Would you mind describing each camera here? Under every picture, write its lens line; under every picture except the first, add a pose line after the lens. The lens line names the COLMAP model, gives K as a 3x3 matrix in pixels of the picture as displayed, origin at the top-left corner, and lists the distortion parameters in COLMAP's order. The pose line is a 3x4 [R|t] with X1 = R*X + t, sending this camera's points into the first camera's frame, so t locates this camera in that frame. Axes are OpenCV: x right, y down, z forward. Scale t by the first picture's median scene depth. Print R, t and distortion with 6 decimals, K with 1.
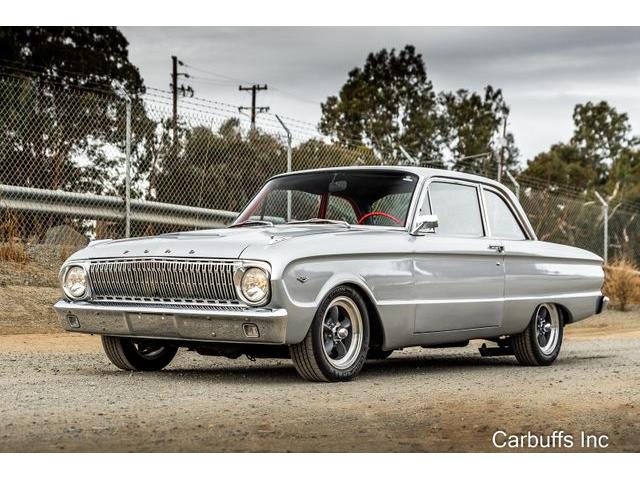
lens RADIAL K [[1244.0, 0, 321.9], [0, 1244.0, 239.8], [0, 0, 1]] dist [0.013903, 0.000000]
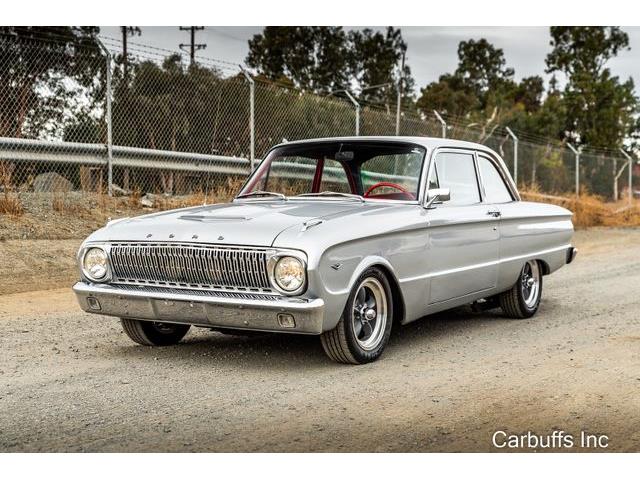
lens RADIAL K [[1035.4, 0, 338.4], [0, 1035.4, 209.8], [0, 0, 1]] dist [-0.012610, 0.000000]
pose [[0.995952, -0.010976, 0.089215, -0.051446], [0.006049, 0.998451, 0.055308, -0.034631], [-0.089683, -0.054545, 0.994476, 0.111043]]
